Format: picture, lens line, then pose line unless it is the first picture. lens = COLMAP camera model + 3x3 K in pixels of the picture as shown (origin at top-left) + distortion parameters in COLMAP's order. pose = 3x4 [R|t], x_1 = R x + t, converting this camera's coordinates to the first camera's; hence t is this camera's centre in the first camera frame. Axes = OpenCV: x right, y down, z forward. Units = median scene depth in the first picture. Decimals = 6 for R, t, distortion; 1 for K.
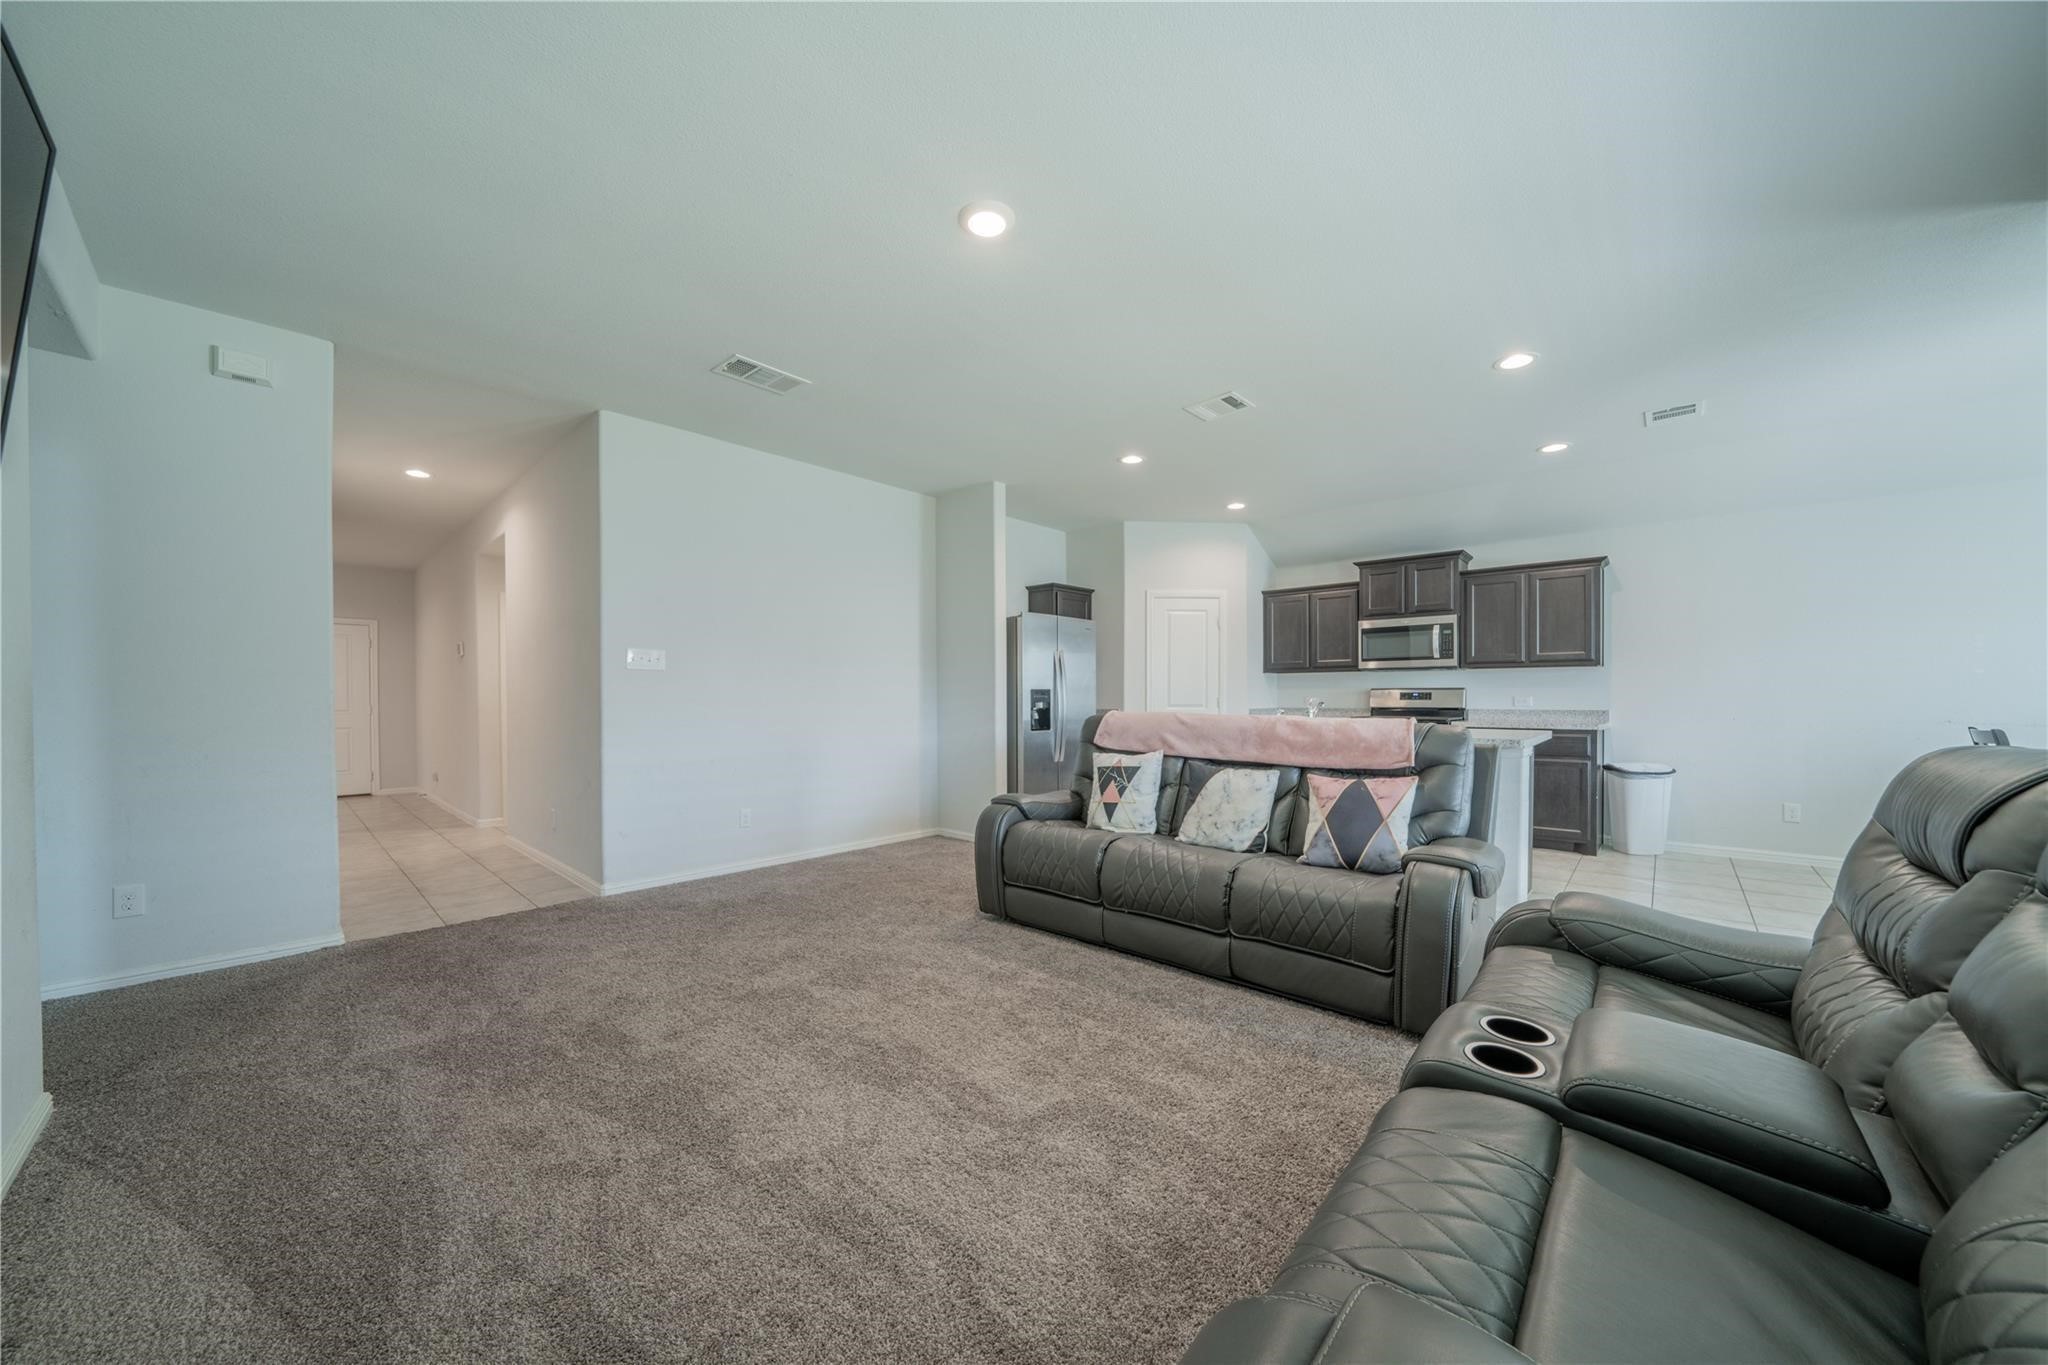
lens RADIAL K [[720.2, 0, 1025.6], [0, 720.2, 688.6], [0, 0, 1]] dist [-0.023292, 0.002471]
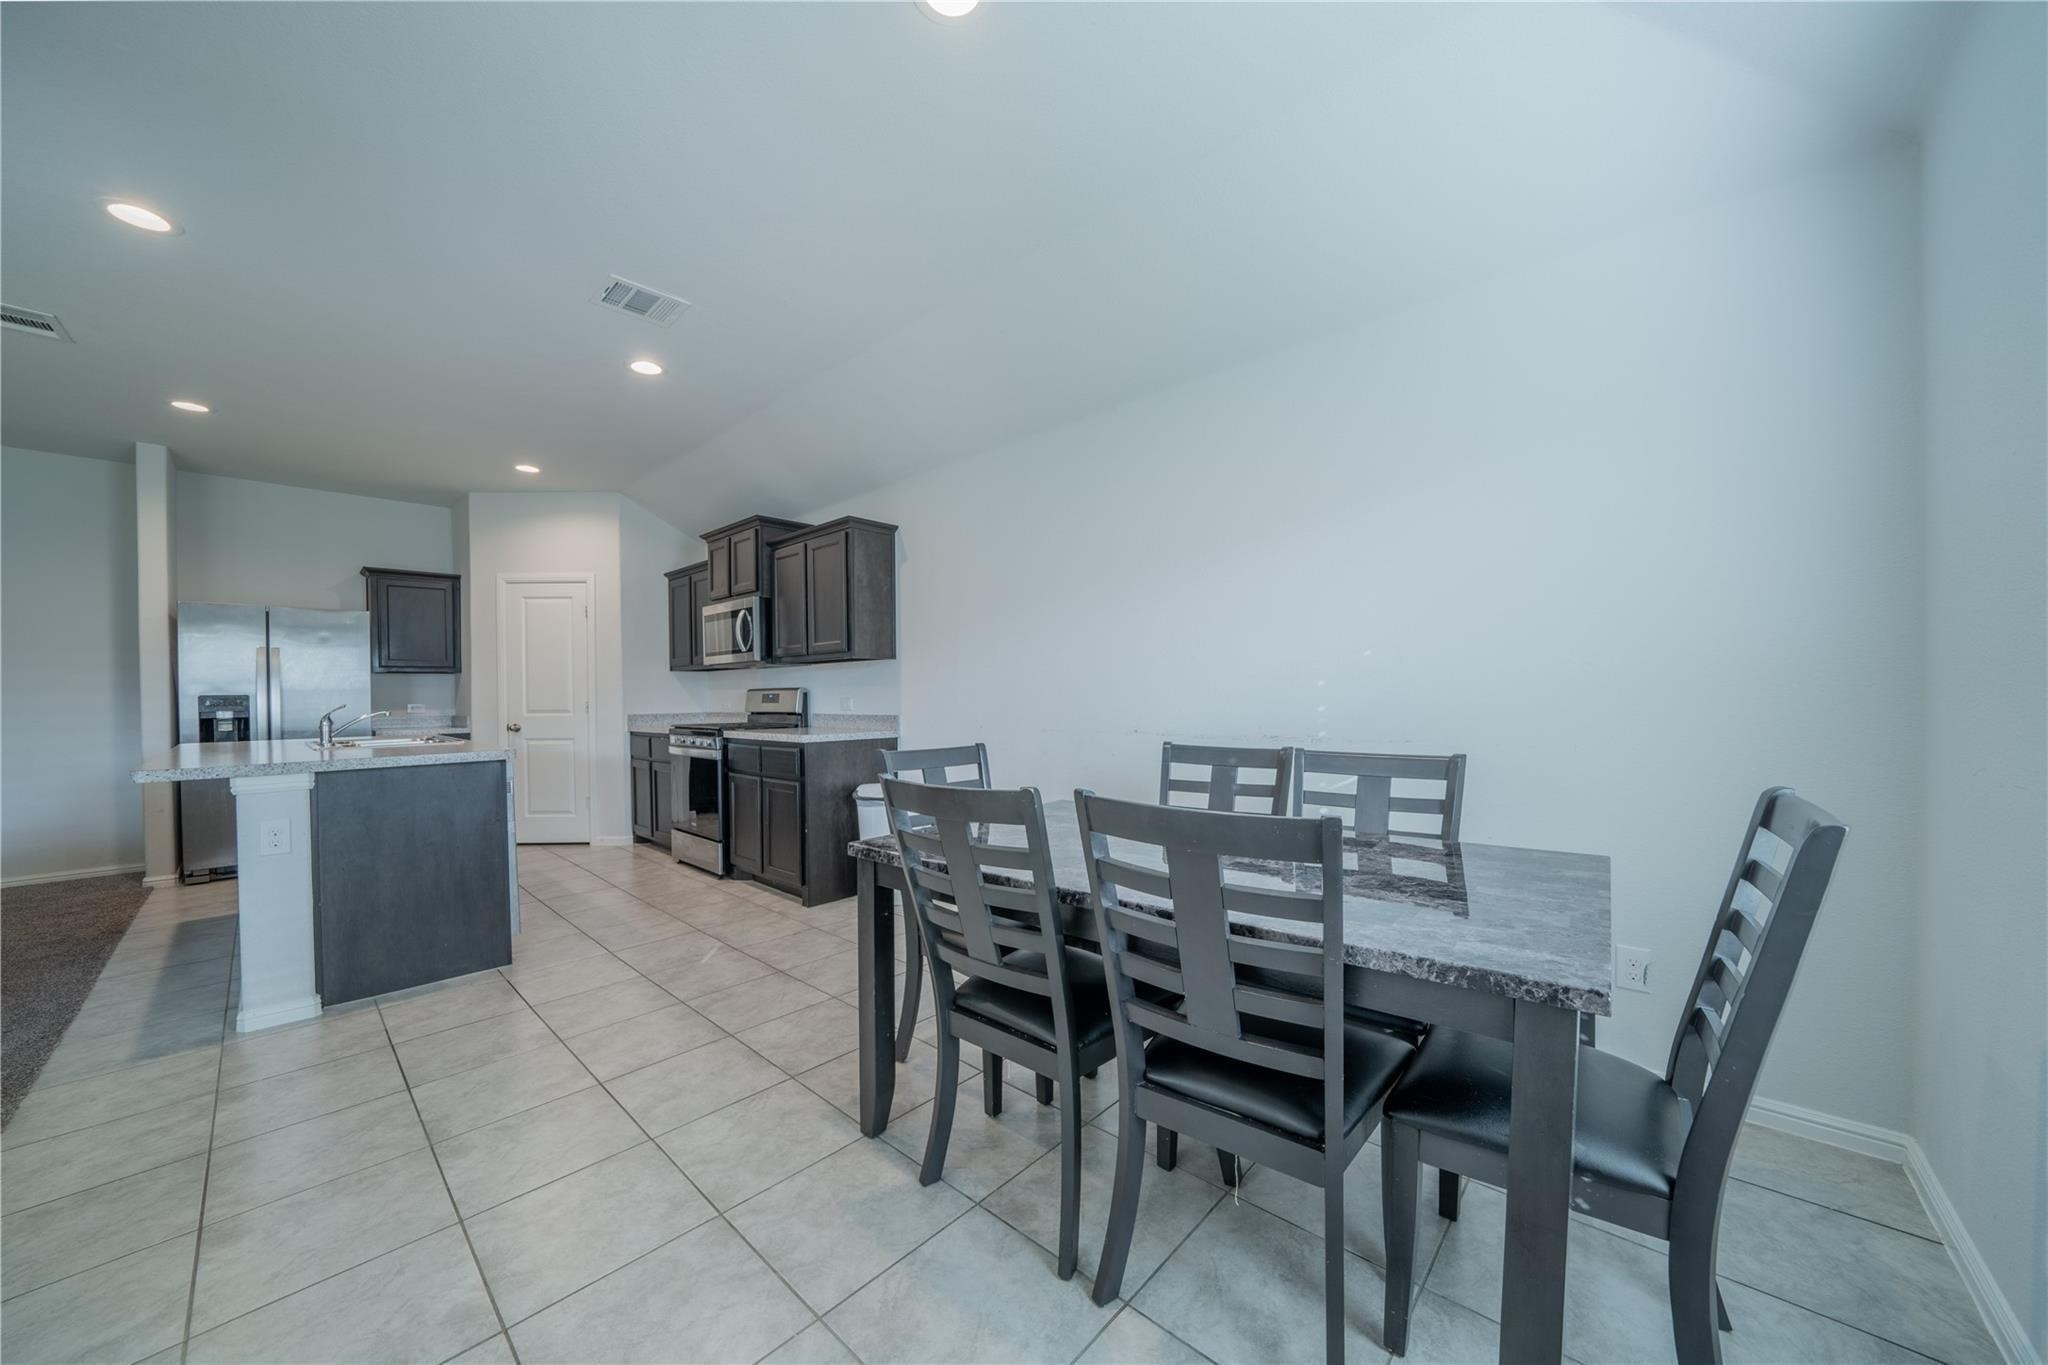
lens RADIAL K [[720.2, 0, 1019.4], [0, 720.2, 701.7], [0, 0, 1]] dist [-0.023292, 0.002471]
pose [[0.999908, -0.009824, -0.009372, 0.898057], [0.009973, 0.999822, 0.016017, 0.004254], [0.009213, -0.016109, 0.999828, 0.196816]]
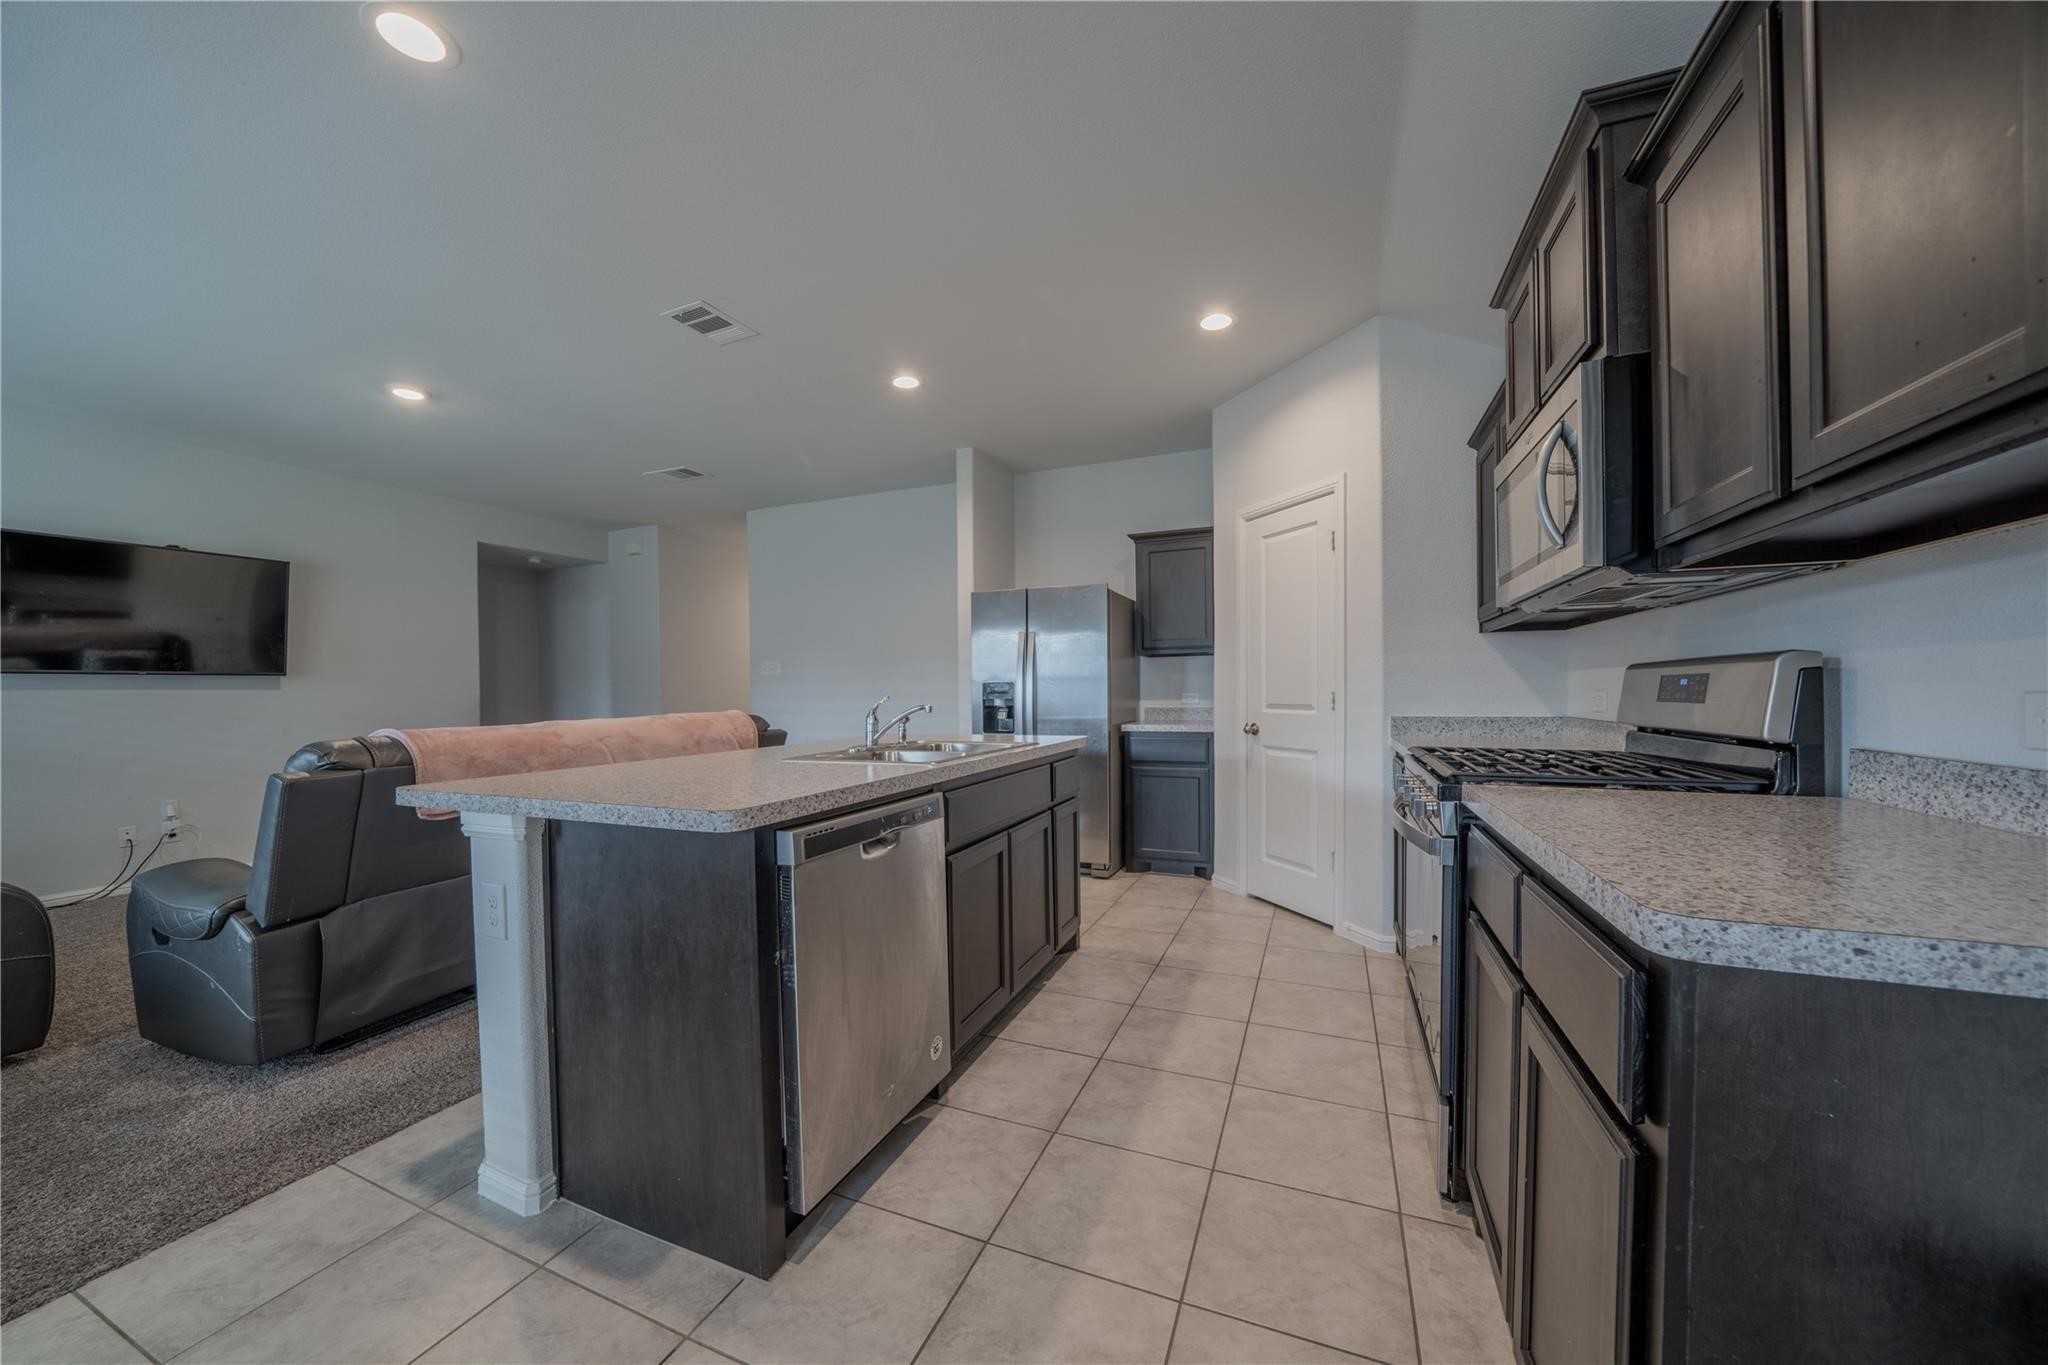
lens RADIAL K [[720.2, 0, 1028.4], [0, 720.2, 696.0], [0, 0, 1]] dist [-0.023292, 0.002471]
pose [[0.333146, 0.004496, -0.942864, 0.766215], [0.017829, 0.999780, 0.011067, 0.006632], [0.942707, -0.020497, 0.332993, 0.729160]]
